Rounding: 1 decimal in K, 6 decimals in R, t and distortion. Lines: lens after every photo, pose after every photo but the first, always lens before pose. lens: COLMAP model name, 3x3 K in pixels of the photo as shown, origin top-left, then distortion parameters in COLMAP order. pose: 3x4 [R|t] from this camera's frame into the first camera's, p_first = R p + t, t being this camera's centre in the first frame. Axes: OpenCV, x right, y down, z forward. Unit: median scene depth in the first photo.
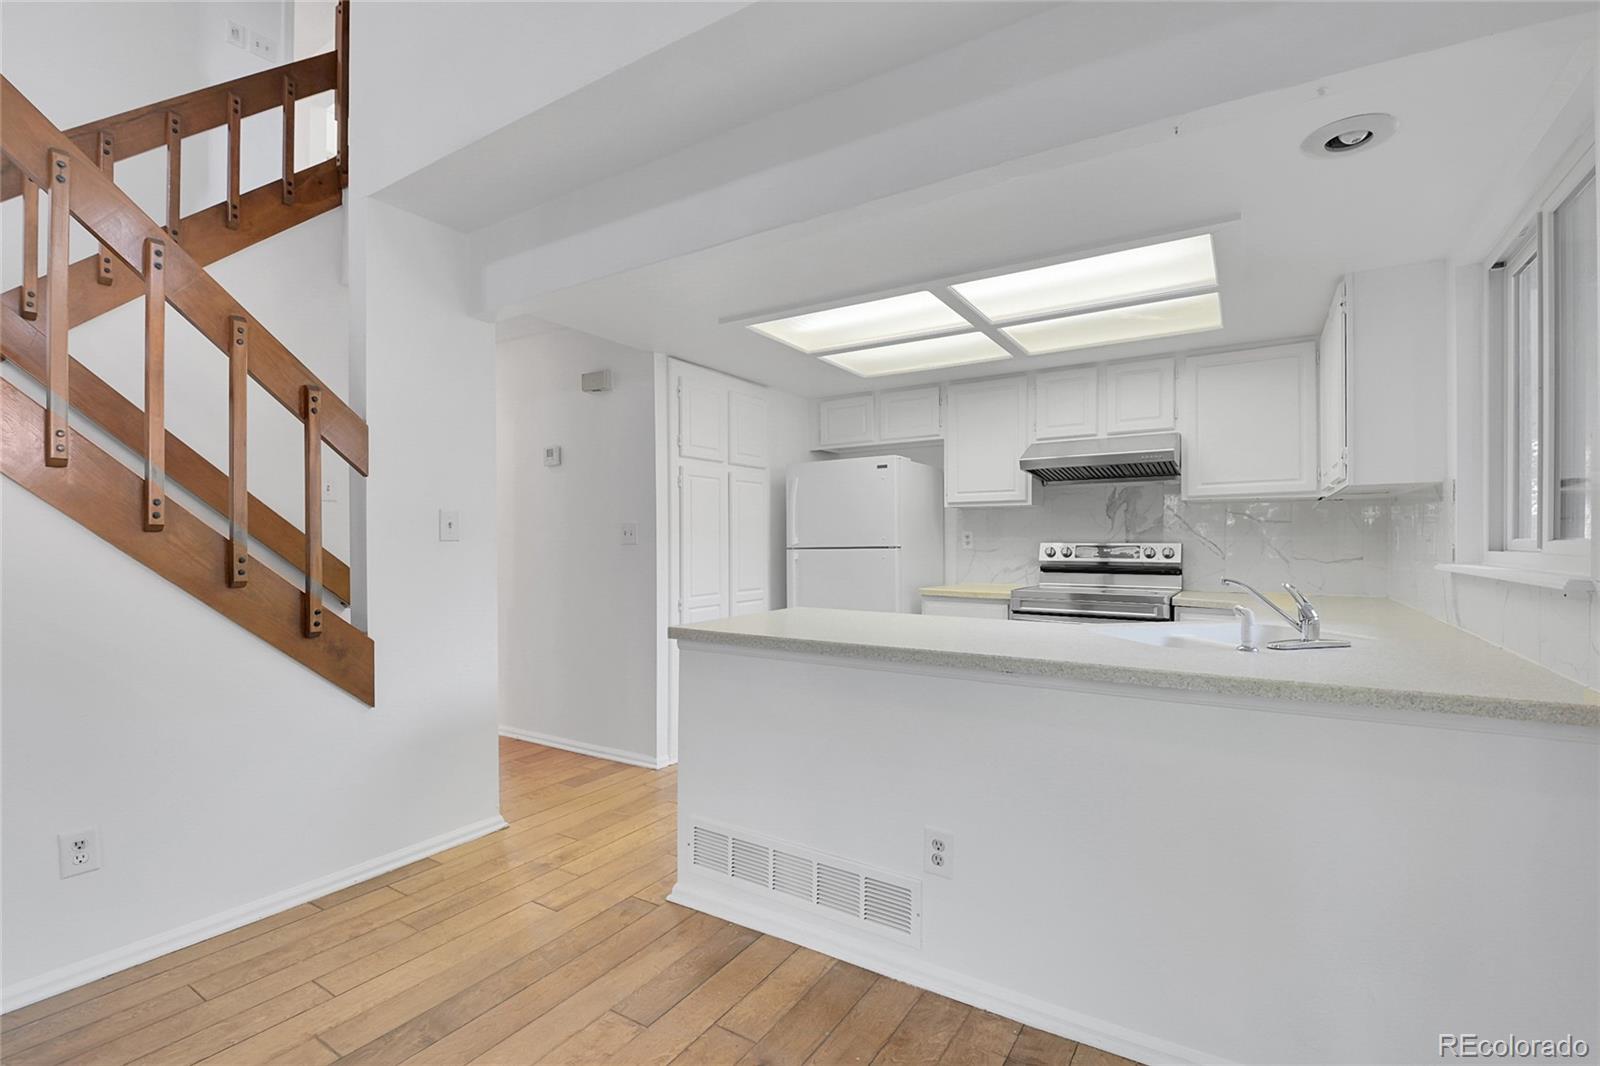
lens RADIAL K [[756.5, 0, 800.3], [0, 756.5, 542.6], [0, 0, 1]] dist [0.001285, 0.000131]
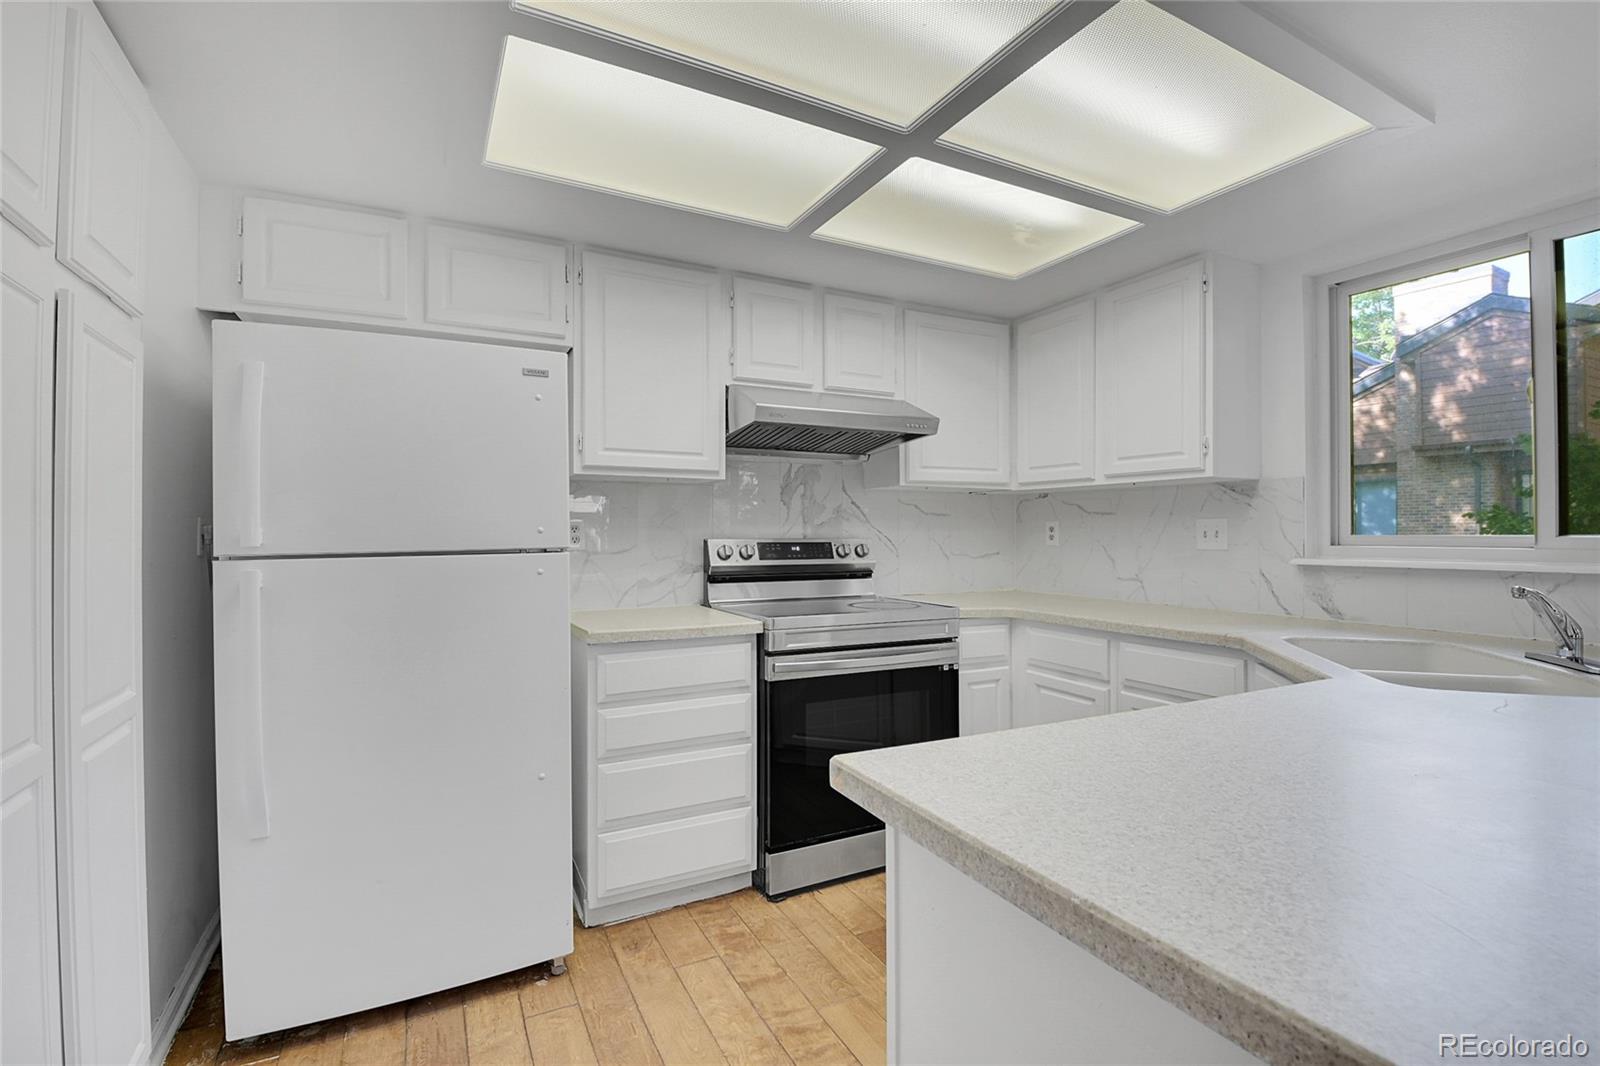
lens RADIAL K [[726.4, 0, 816.7], [0, 726.4, 530.0], [0, 0, 1]] dist [0.034345, -0.029274]
pose [[0.482856, 0.005458, 0.875683, -0.194912], [0.001482, 0.999974, -0.007049, -0.002938], [-0.875698, 0.004701, 0.482836, 0.640518]]
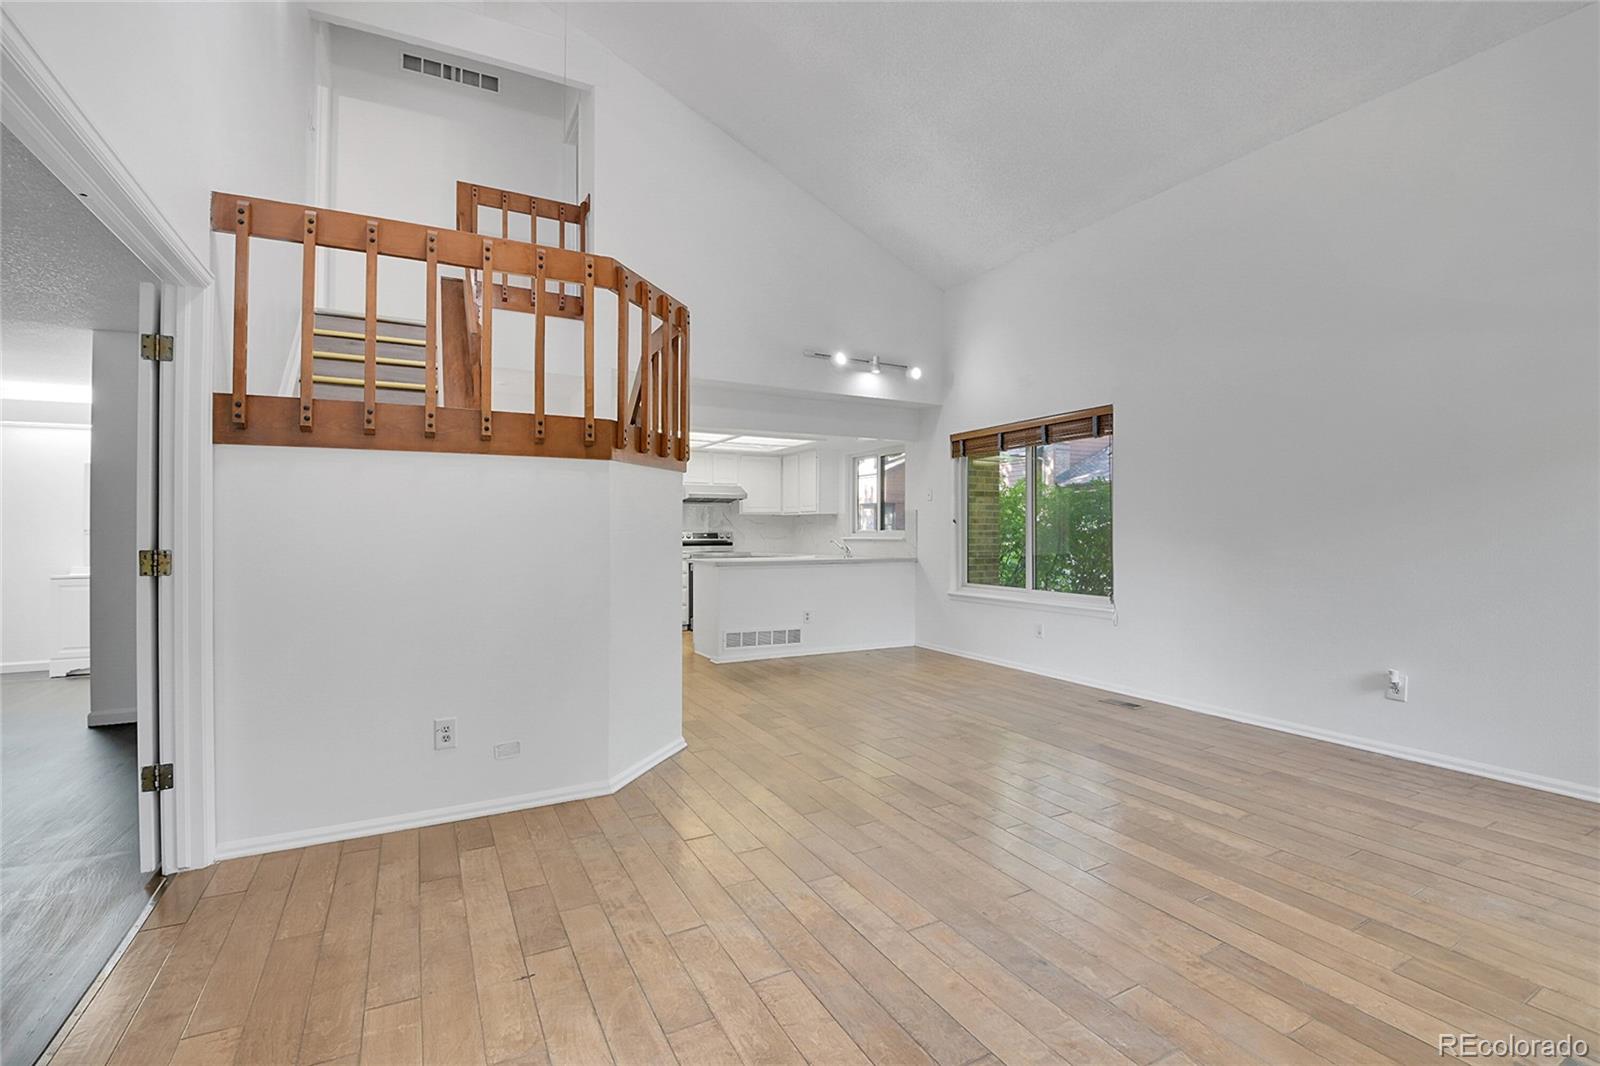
lens RADIAL K [[726.4, 0, 816.7], [0, 726.4, 530.0], [0, 0, 1]] dist [0.034345, -0.029274]
pose [[0.478045, 0.000871, 0.878335, -1.336859], [0.005765, 0.999975, -0.004130, 0.005618], [-0.878317, 0.007038, 0.478028, -0.329631]]
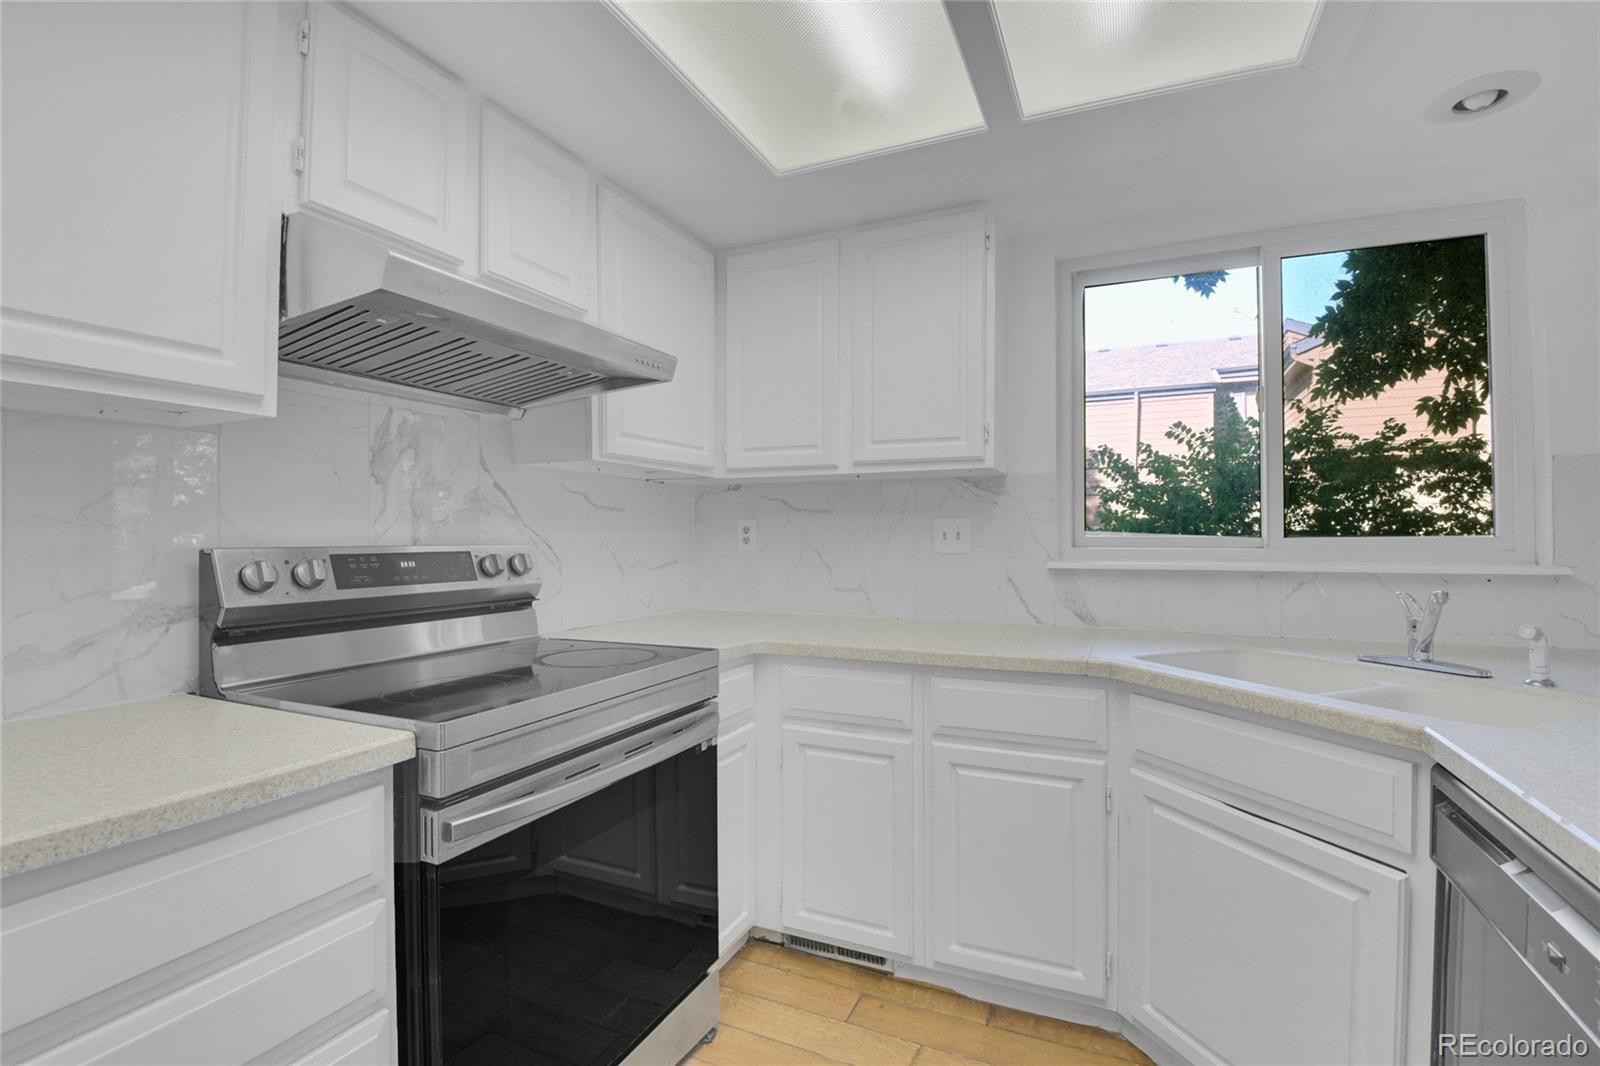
lens RADIAL K [[711.7, 0, 790.2], [0, 711.7, 535.5], [0, 0, 1]] dist [0.009829, -0.026926]
pose [[-0.144420, 0.001646, 0.989515, 0.010130], [0.005239, 0.999986, -0.000899, -0.003632], [-0.989503, 0.005054, -0.144427, 0.850801]]
